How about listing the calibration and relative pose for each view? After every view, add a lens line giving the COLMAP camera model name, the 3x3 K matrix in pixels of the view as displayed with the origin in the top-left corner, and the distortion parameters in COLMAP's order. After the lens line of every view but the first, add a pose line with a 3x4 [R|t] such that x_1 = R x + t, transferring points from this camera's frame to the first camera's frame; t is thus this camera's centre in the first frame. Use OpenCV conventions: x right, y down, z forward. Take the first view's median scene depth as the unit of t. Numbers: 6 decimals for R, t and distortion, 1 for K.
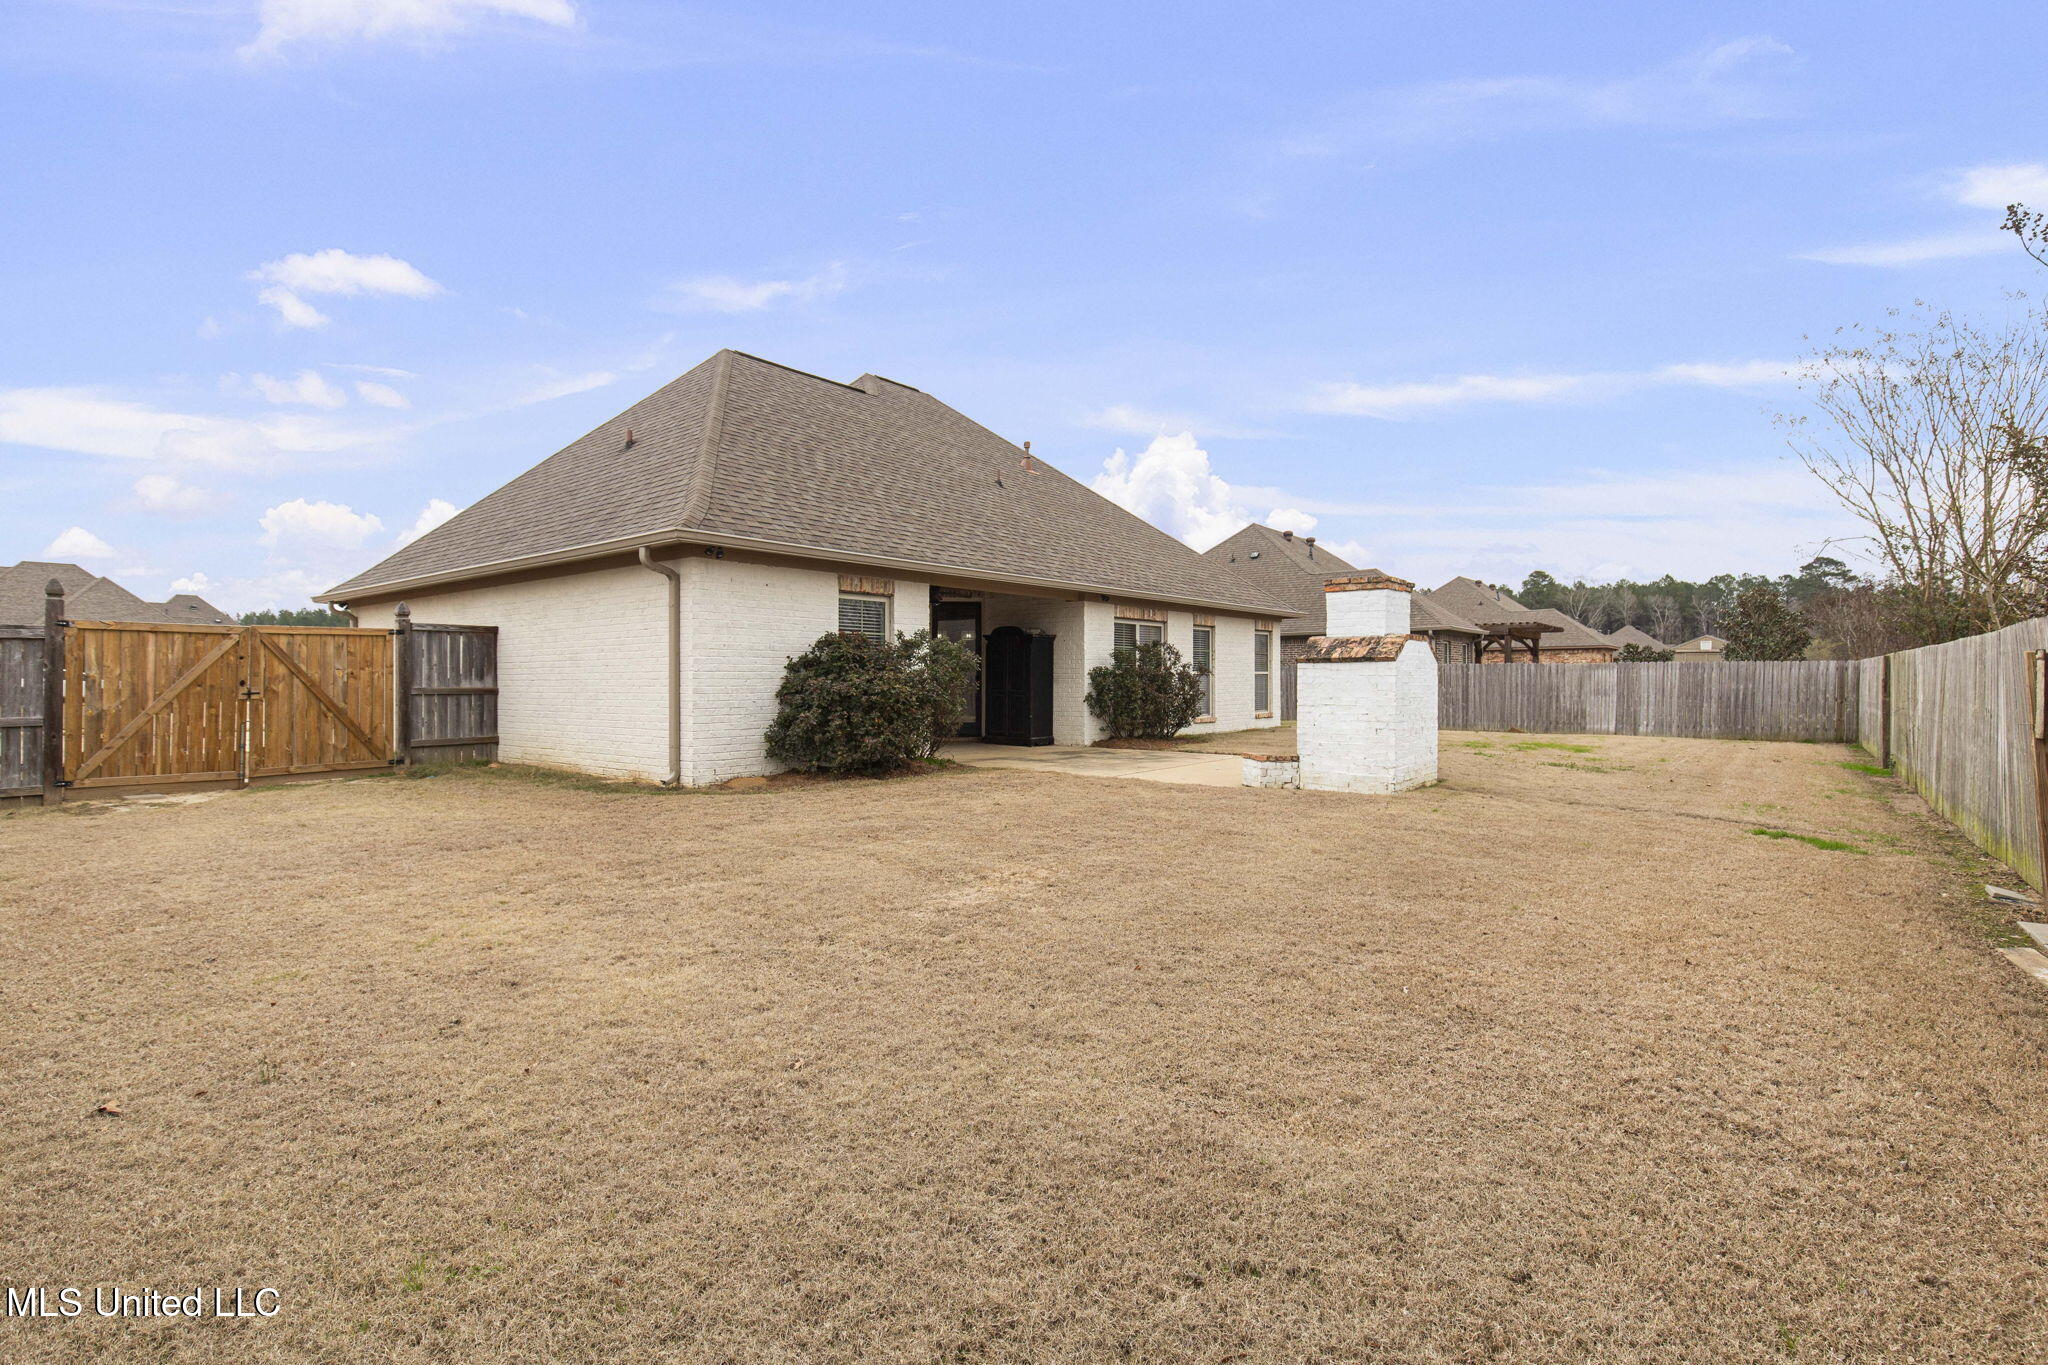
lens RADIAL K [[928.5, 0, 1024.0], [0, 928.5, 682.5], [0, 0, 1]] dist [0.007105, 0.000112]
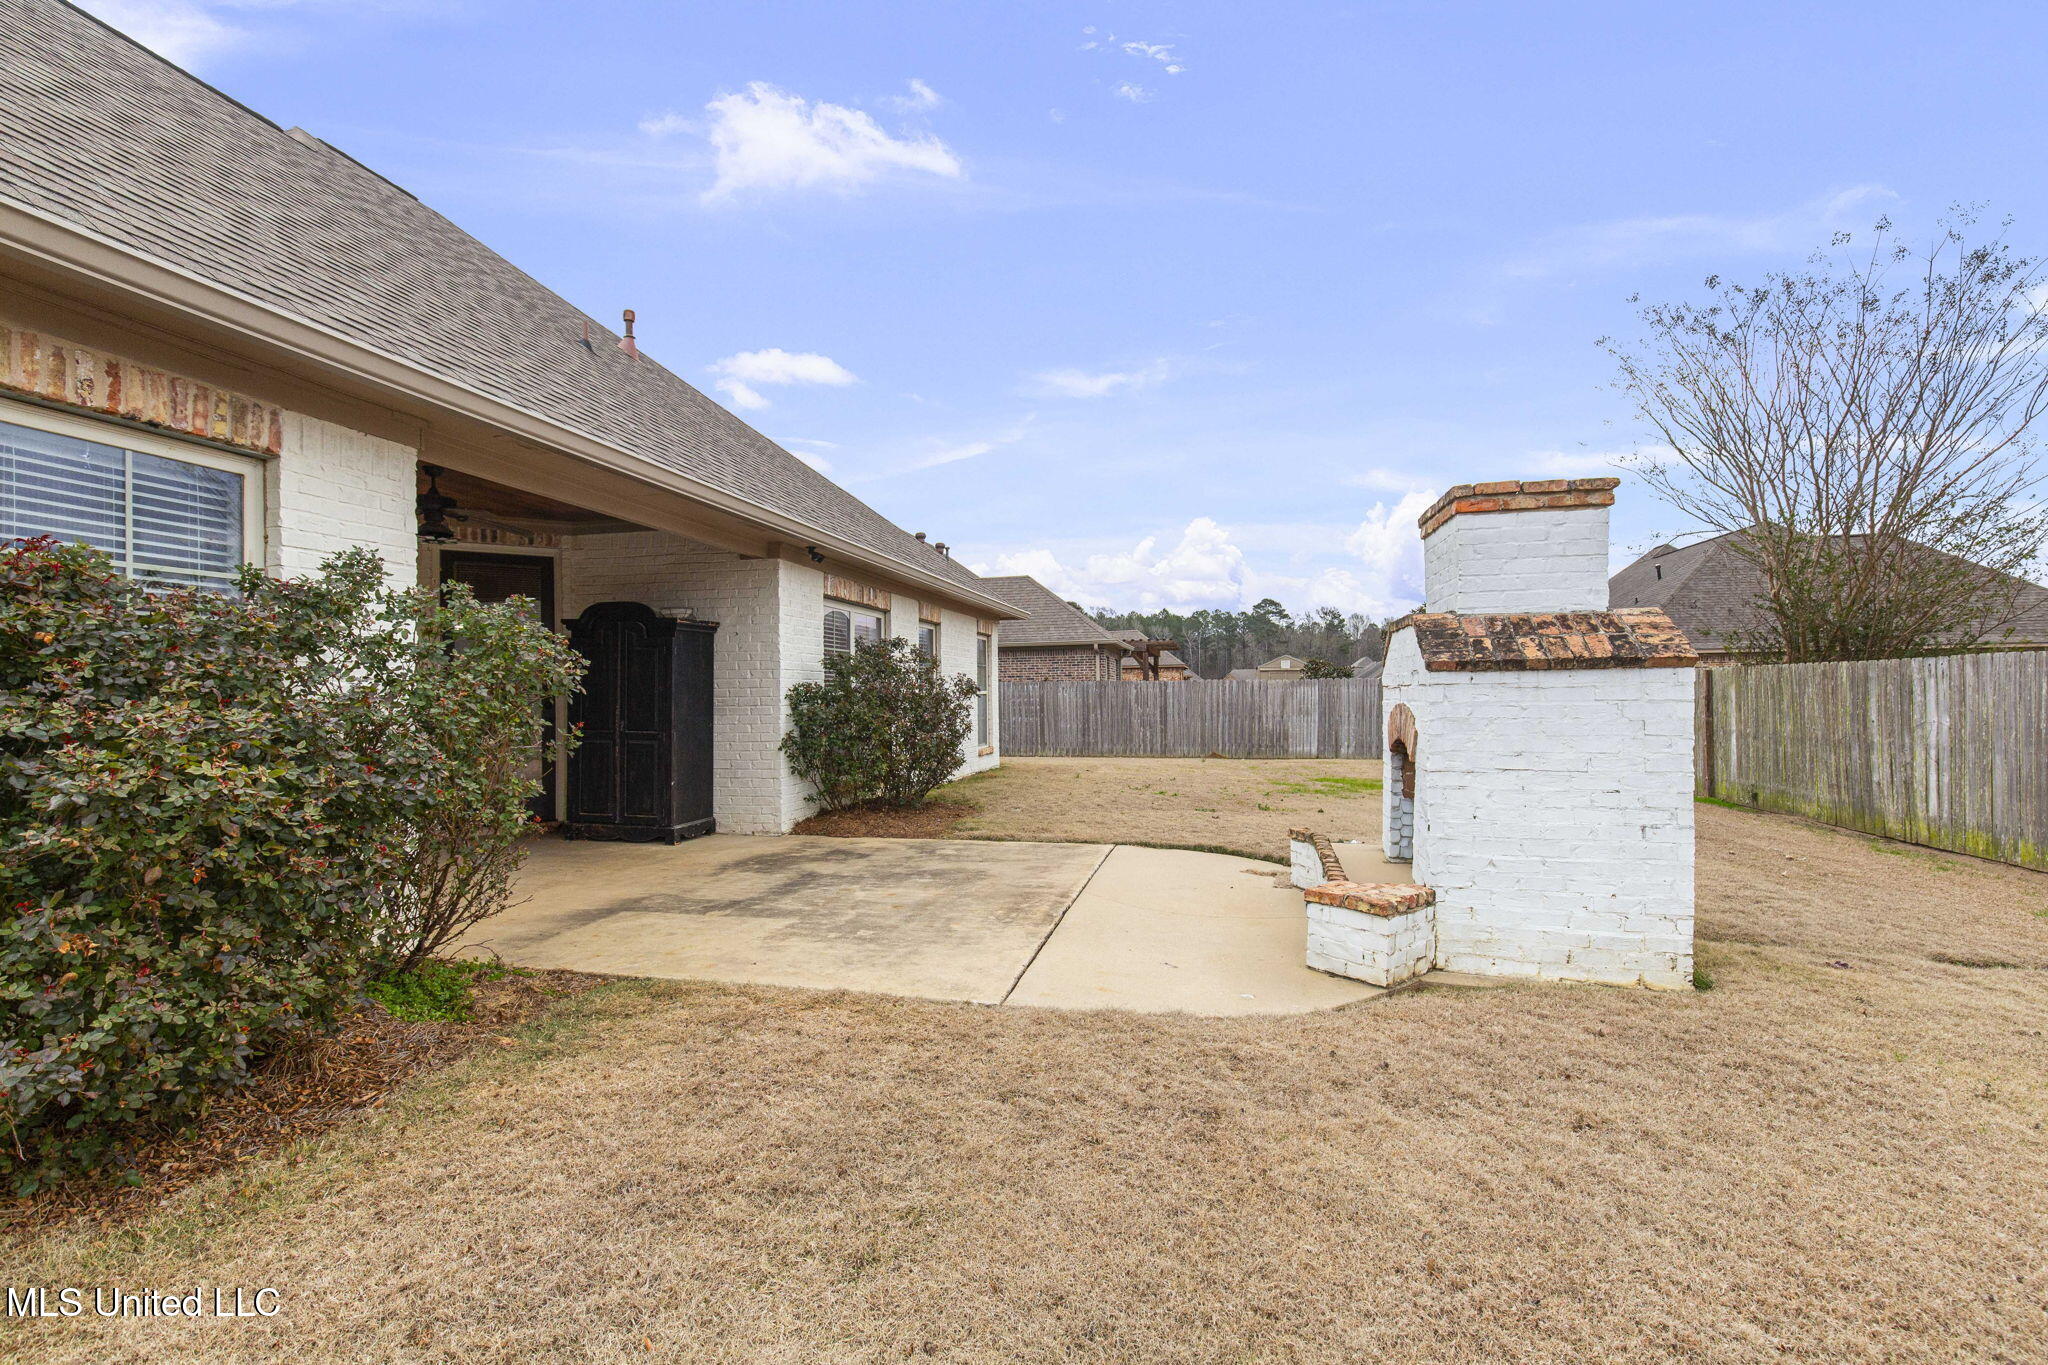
lens RADIAL K [[919.3, 0, 1018.3], [0, 919.3, 690.2], [0, 0, 1]] dist [0.000376, 0.000066]
pose [[0.901386, -0.003774, 0.432999, -0.037494], [0.008624, 0.999920, -0.009237, -0.006846], [-0.432930, 0.012060, 0.901347, 0.465048]]
